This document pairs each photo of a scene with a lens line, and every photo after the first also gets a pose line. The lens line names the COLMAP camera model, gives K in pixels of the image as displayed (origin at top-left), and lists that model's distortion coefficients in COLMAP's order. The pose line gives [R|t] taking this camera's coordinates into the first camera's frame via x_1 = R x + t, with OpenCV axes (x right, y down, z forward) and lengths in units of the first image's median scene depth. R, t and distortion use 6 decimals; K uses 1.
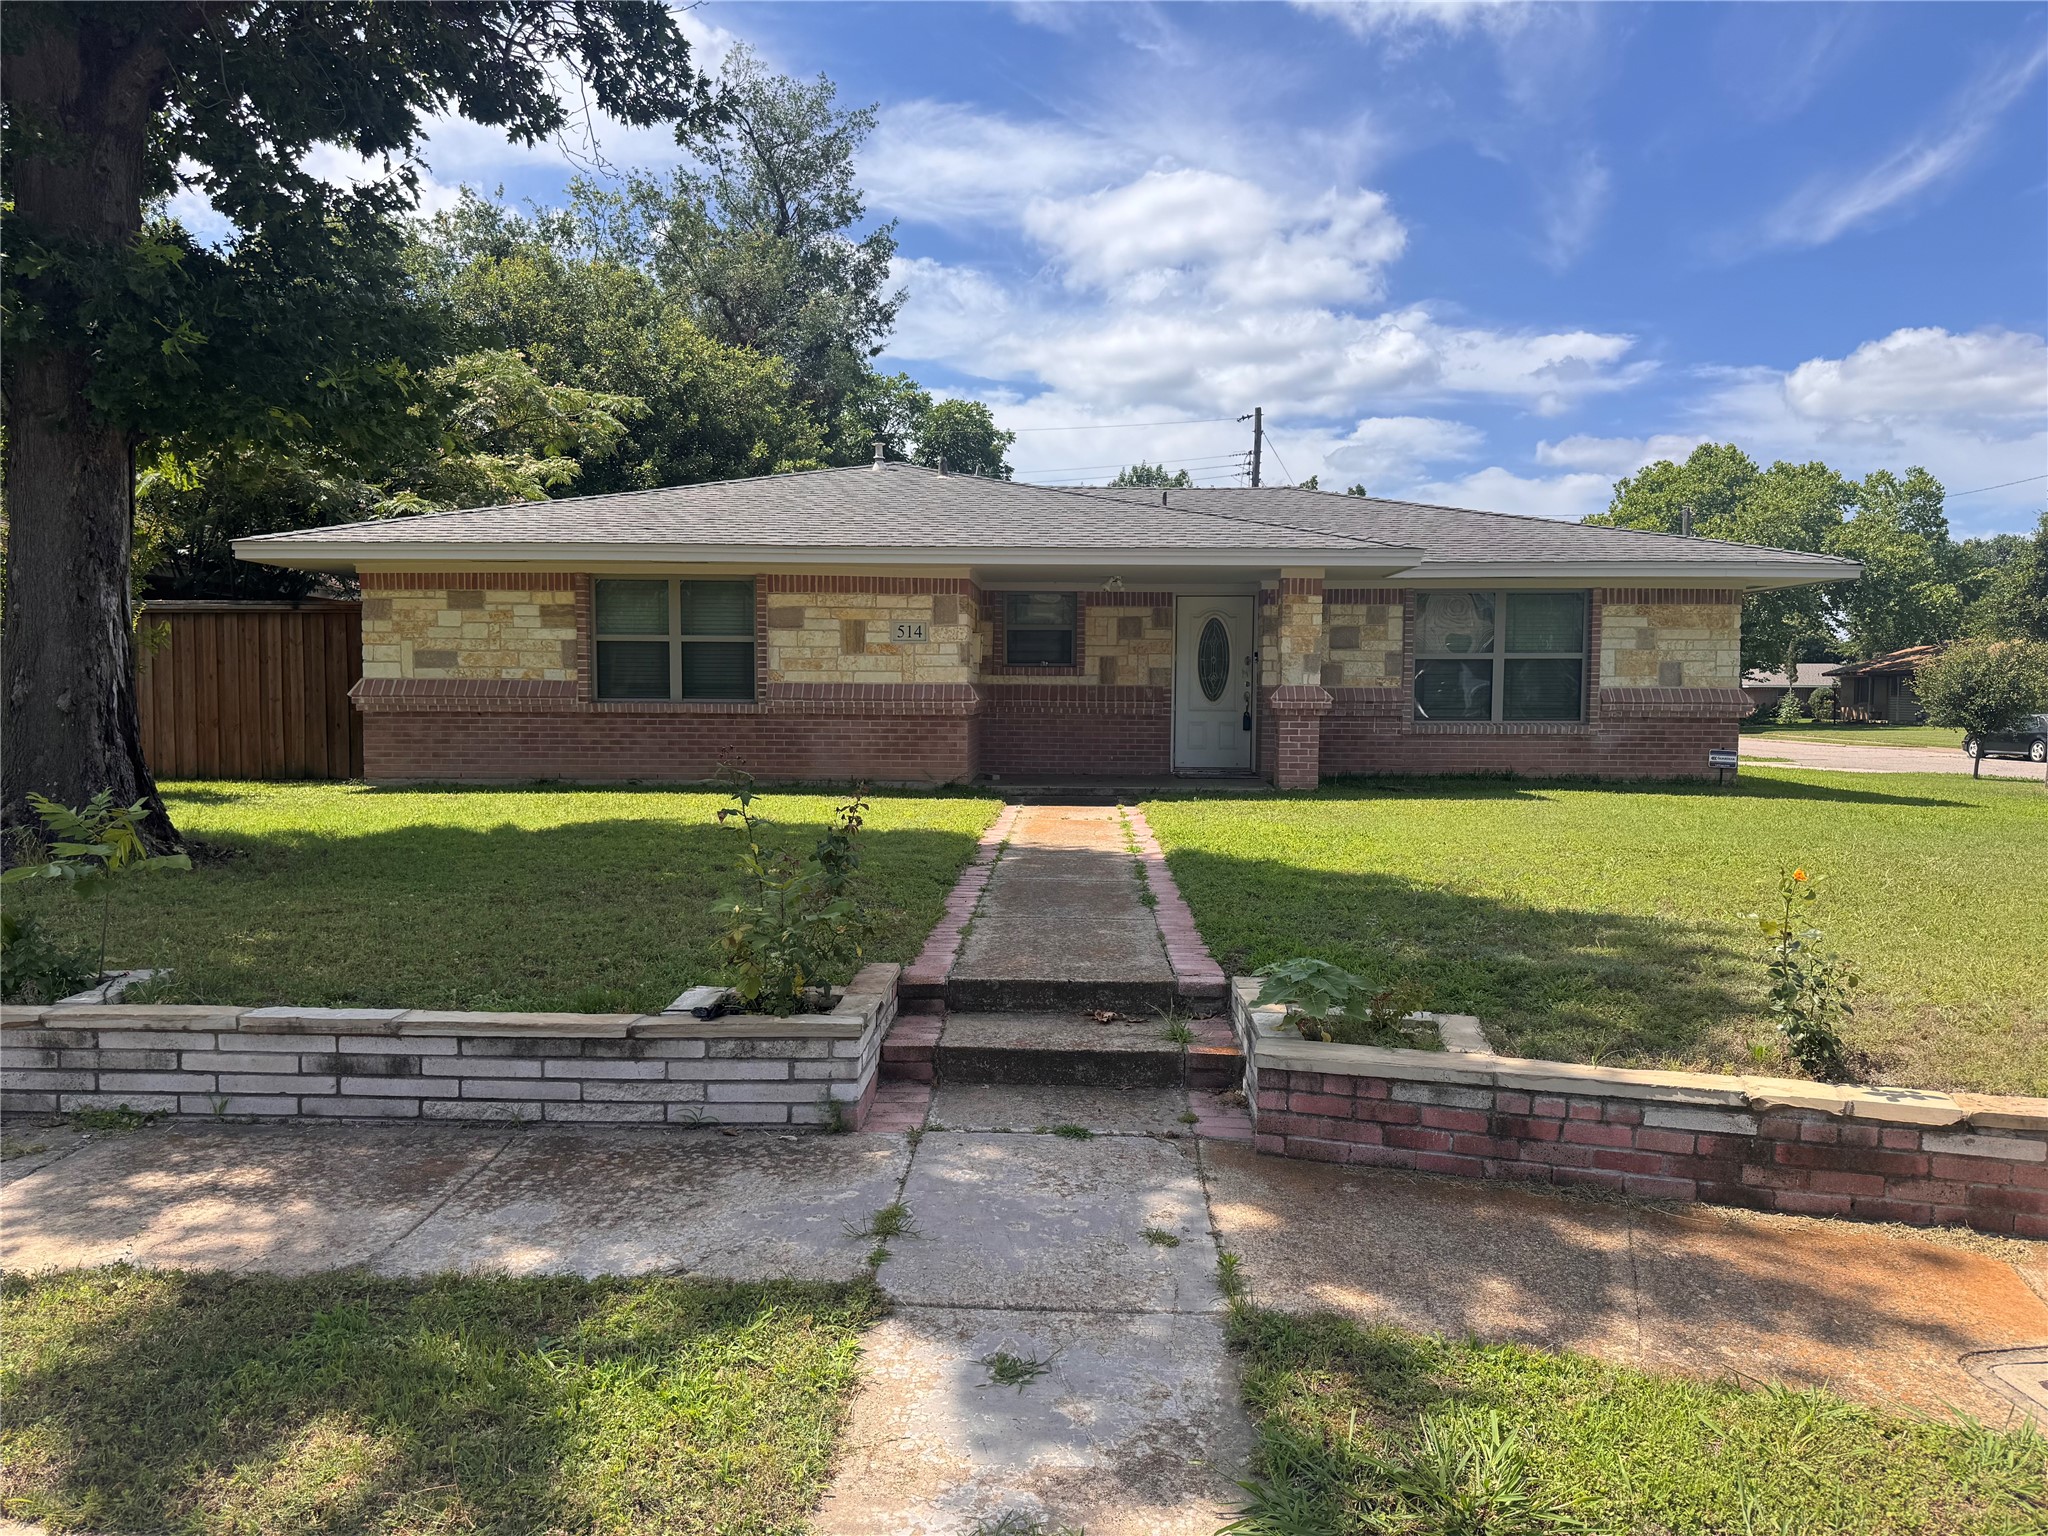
lens RADIAL K [[1422.1, 0, 1024.0], [0, 1422.1, 768.0], [0, 0, 1]] dist [0.161728, -0.274527]
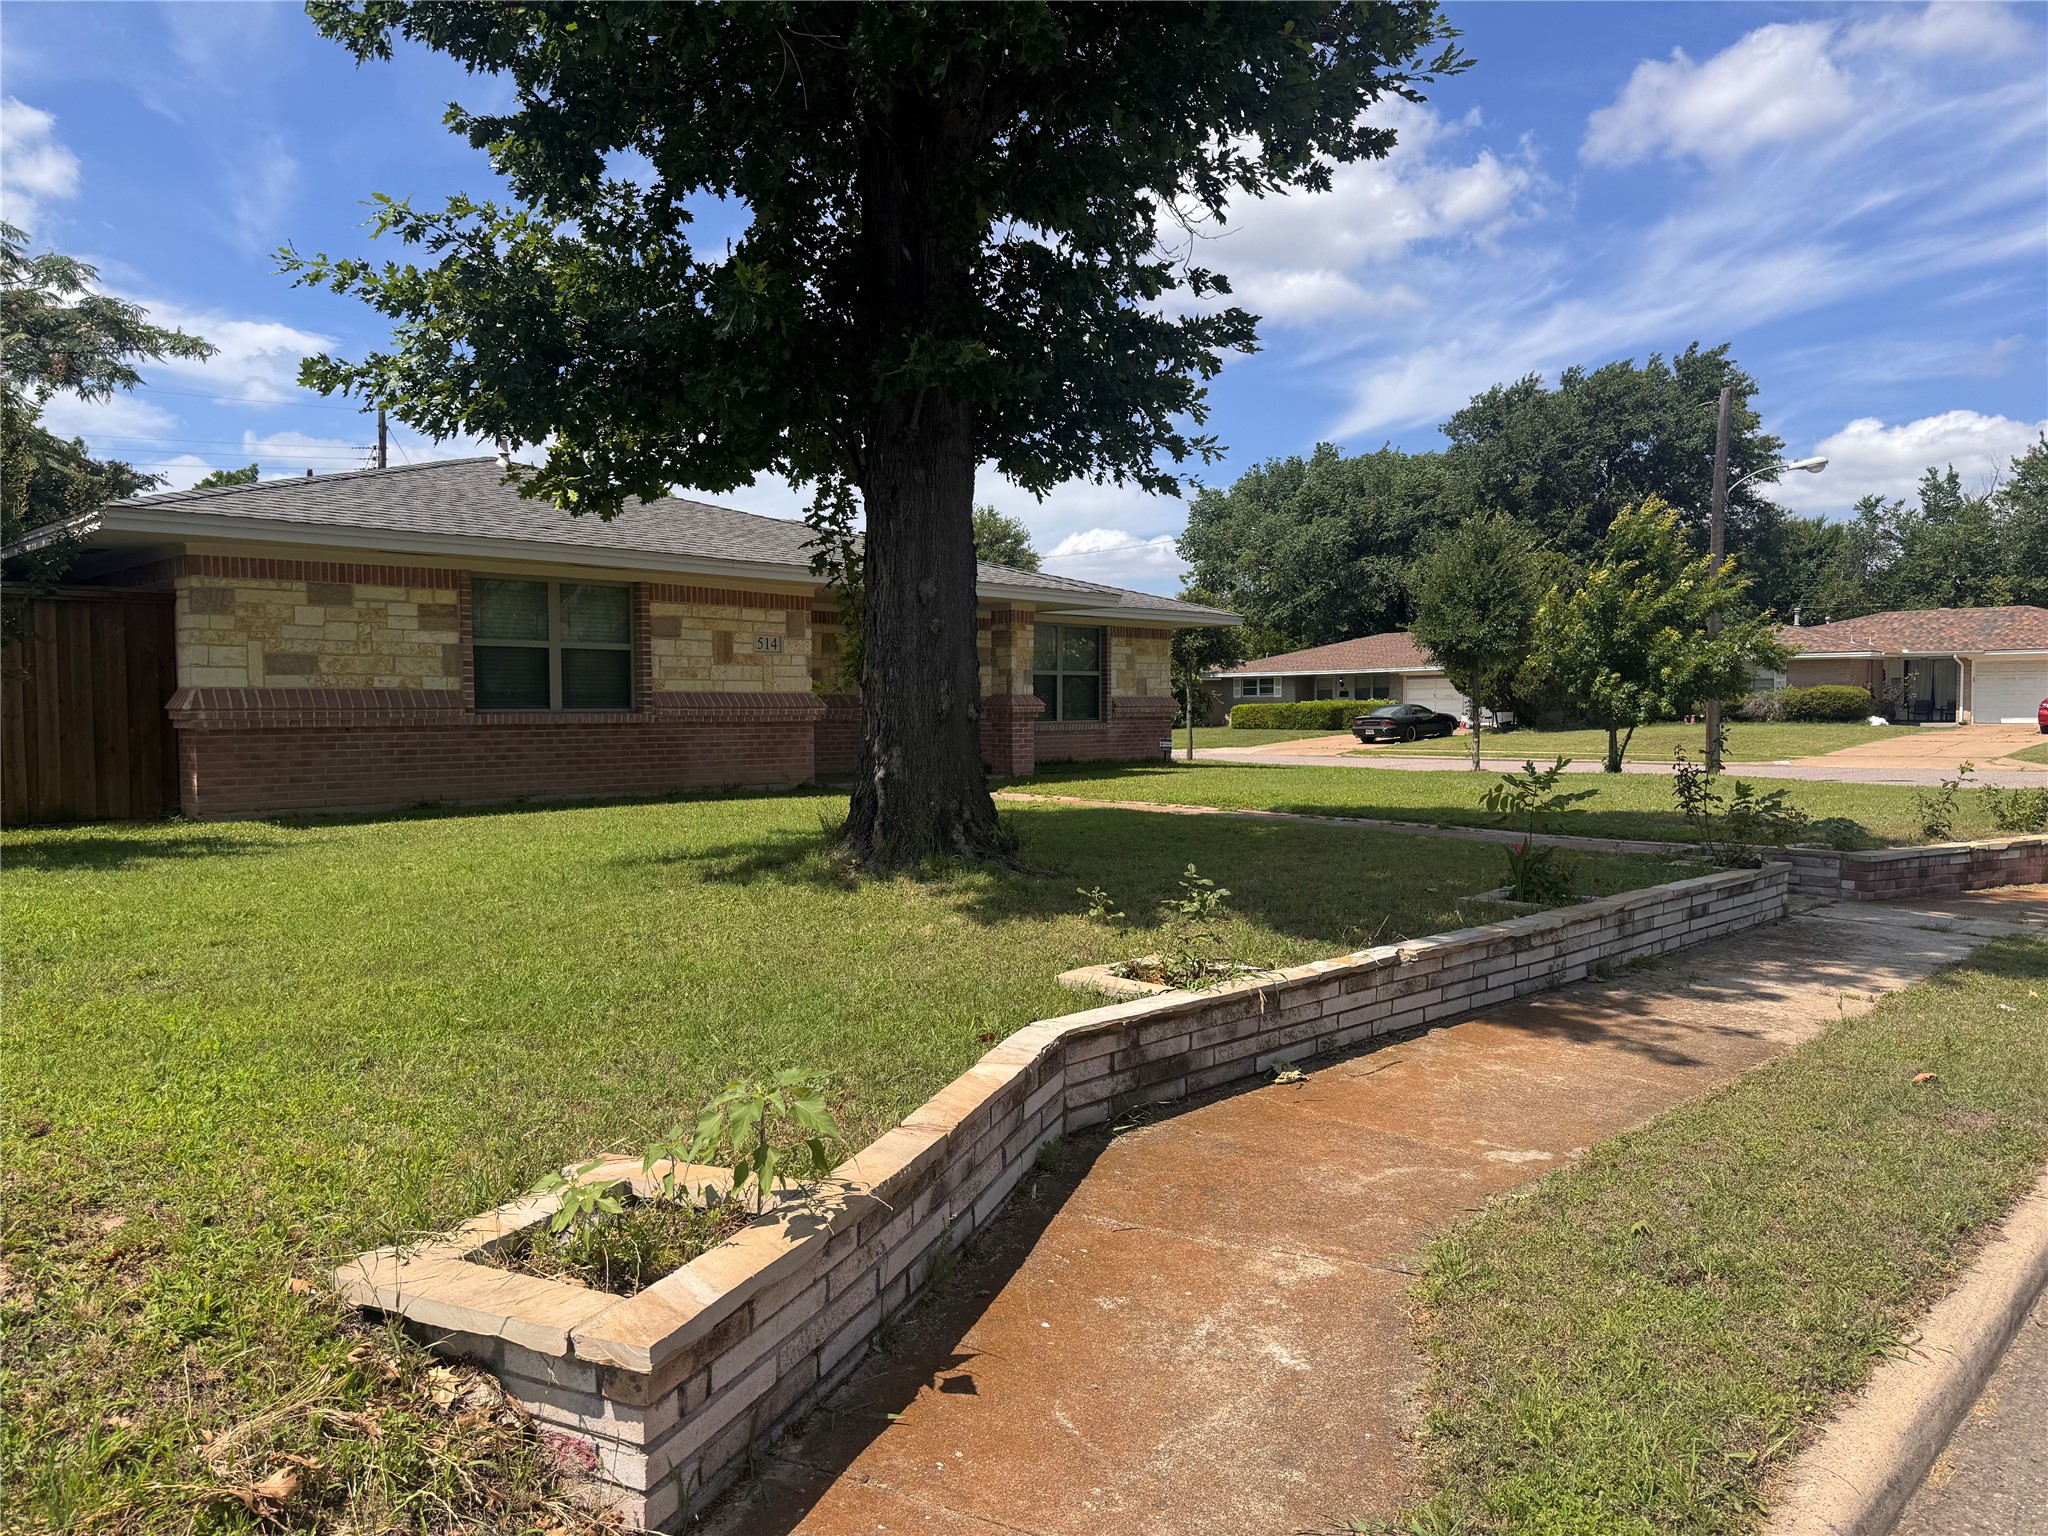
lens RADIAL K [[1437.9, 0, 1026.3], [0, 1437.9, 774.9], [0, 0, 1]] dist [0.026575, -0.041839]
pose [[0.667324, -0.042534, 0.743552, -0.744606], [0.041750, 0.998934, 0.019673, -0.010748], [-0.743597, 0.017916, 0.668389, 0.139300]]
